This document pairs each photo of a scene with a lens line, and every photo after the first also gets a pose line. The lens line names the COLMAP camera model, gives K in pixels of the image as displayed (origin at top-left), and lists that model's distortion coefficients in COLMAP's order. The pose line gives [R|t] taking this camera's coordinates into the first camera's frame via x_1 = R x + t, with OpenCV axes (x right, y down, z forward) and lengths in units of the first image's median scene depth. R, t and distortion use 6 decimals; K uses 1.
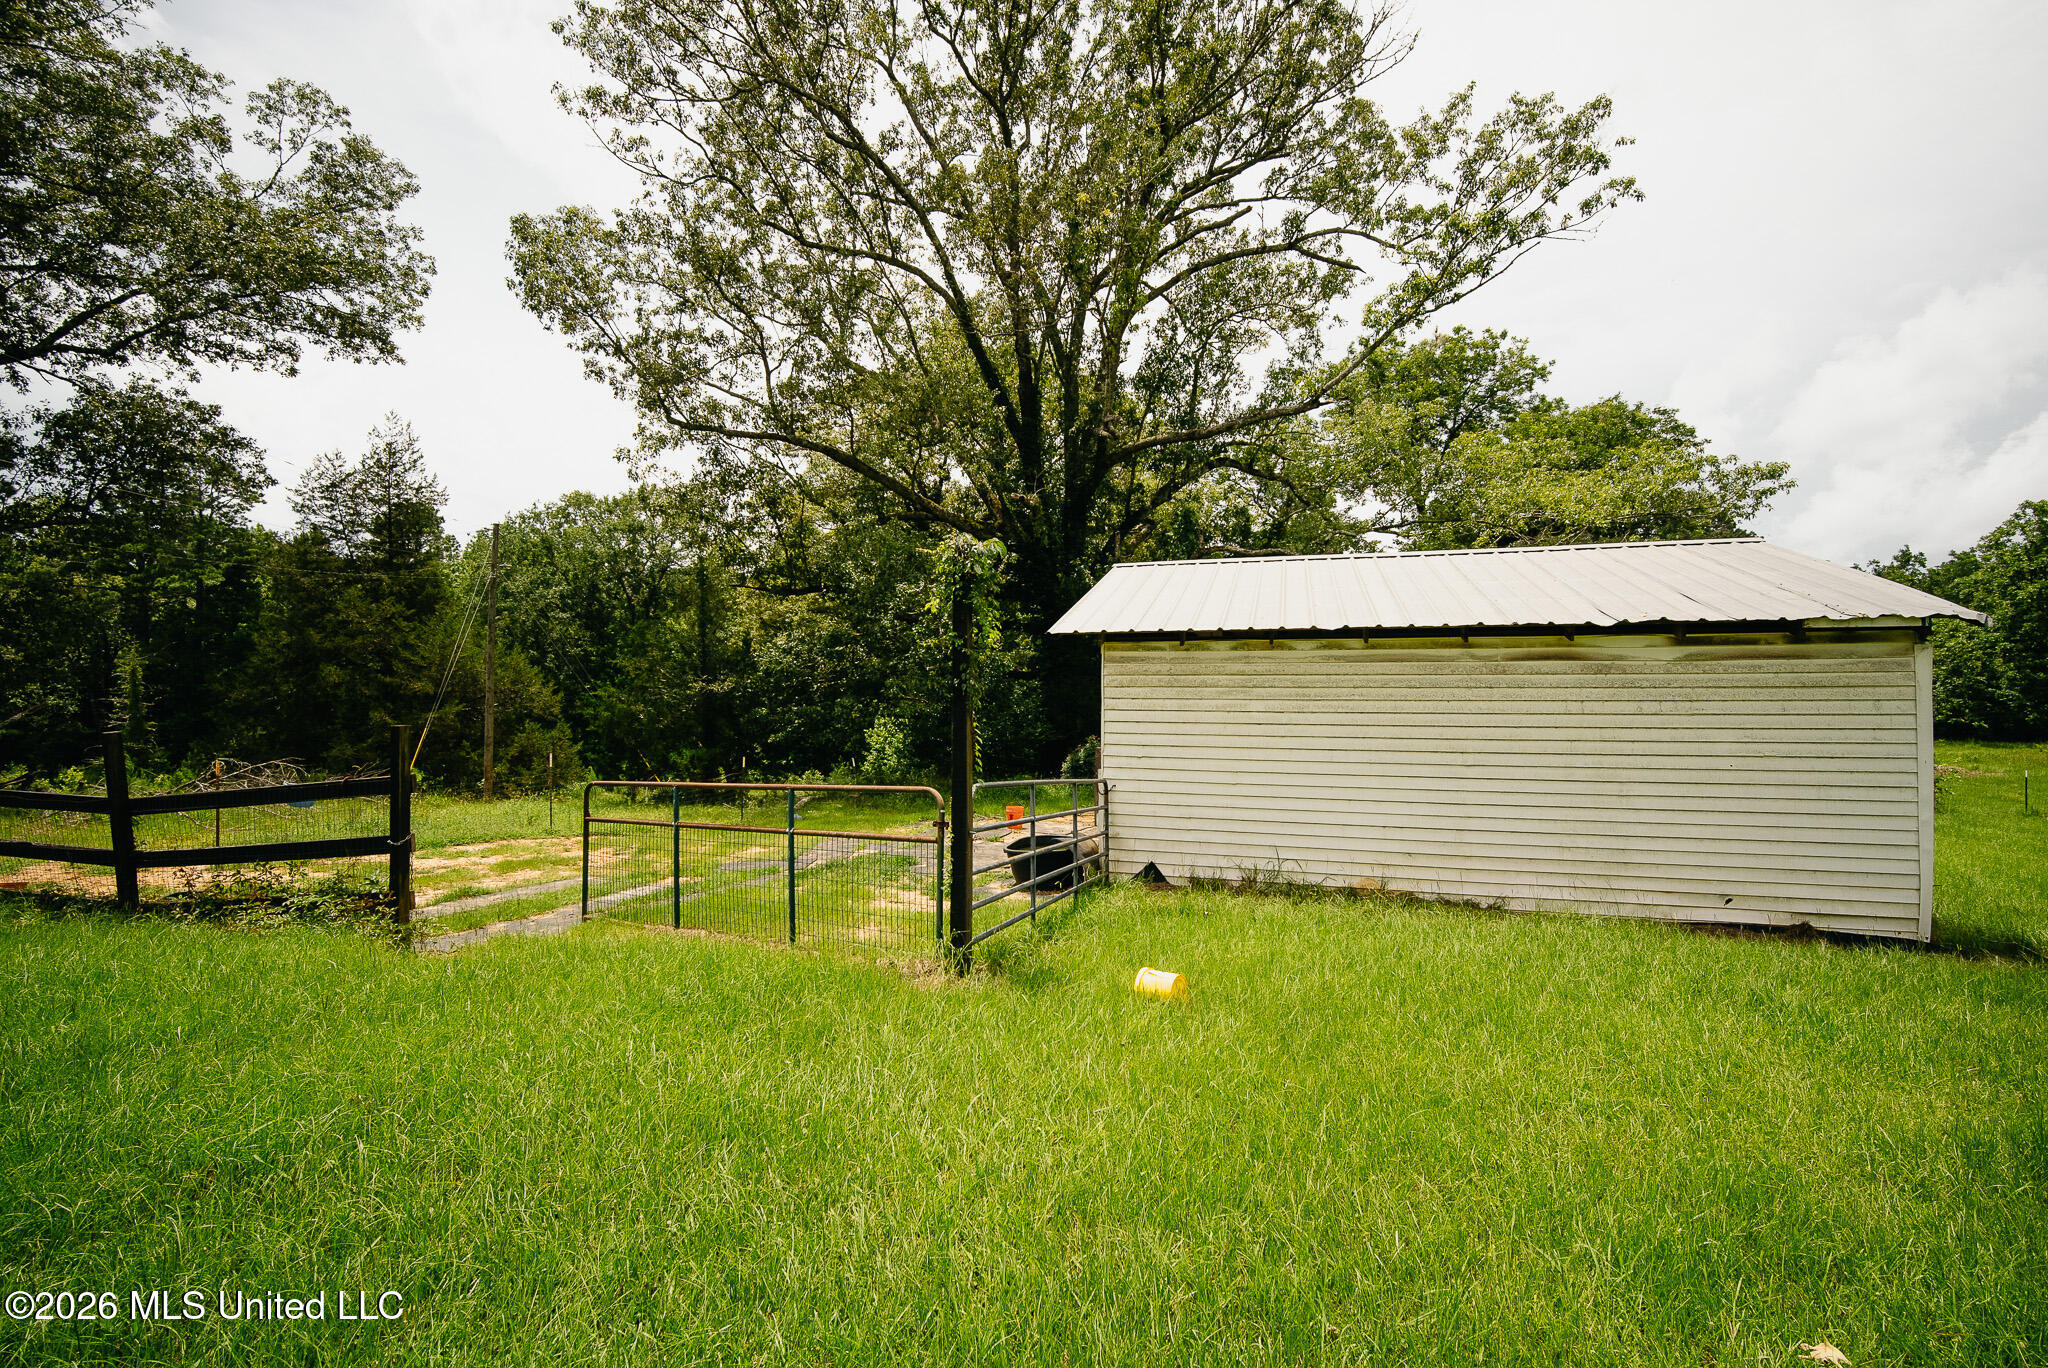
lens RADIAL K [[893.8, 0, 1024.0], [0, 893.8, 684.0], [0, 0, 1]] dist [-0.007343, 0.000294]
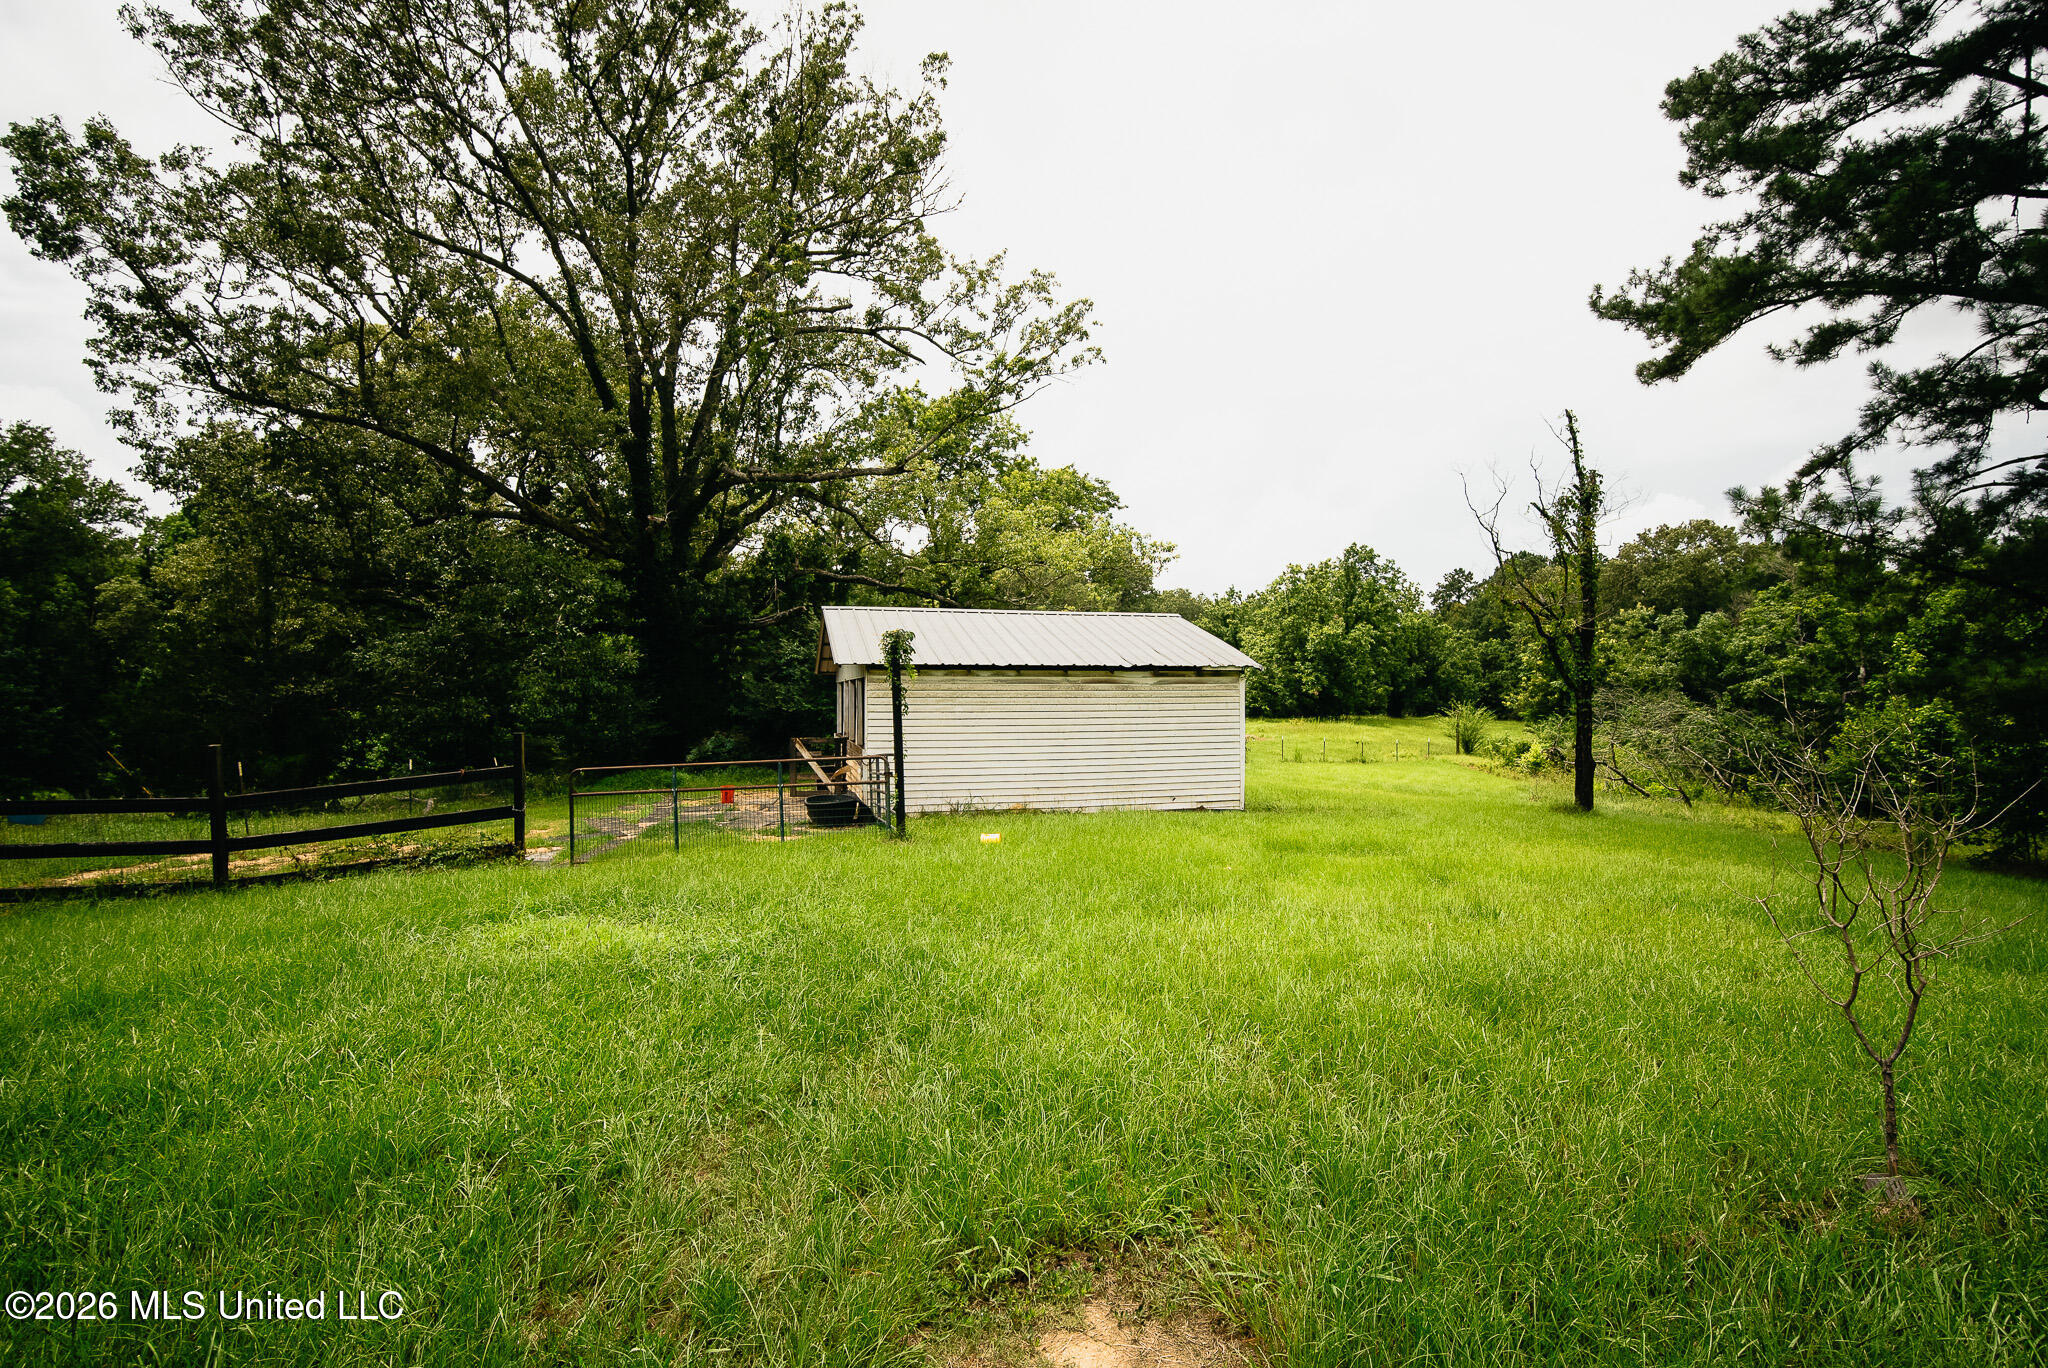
lens RADIAL K [[893.8, 0, 1024.0], [0, 893.8, 684.0], [0, 0, 1]] dist [-0.007343, 0.000294]
pose [[0.848457, -0.000875, 0.529263, -0.219425], [-0.004583, 0.999949, 0.009001, -0.015618], [-0.529244, -0.010062, 0.848410, -0.211060]]
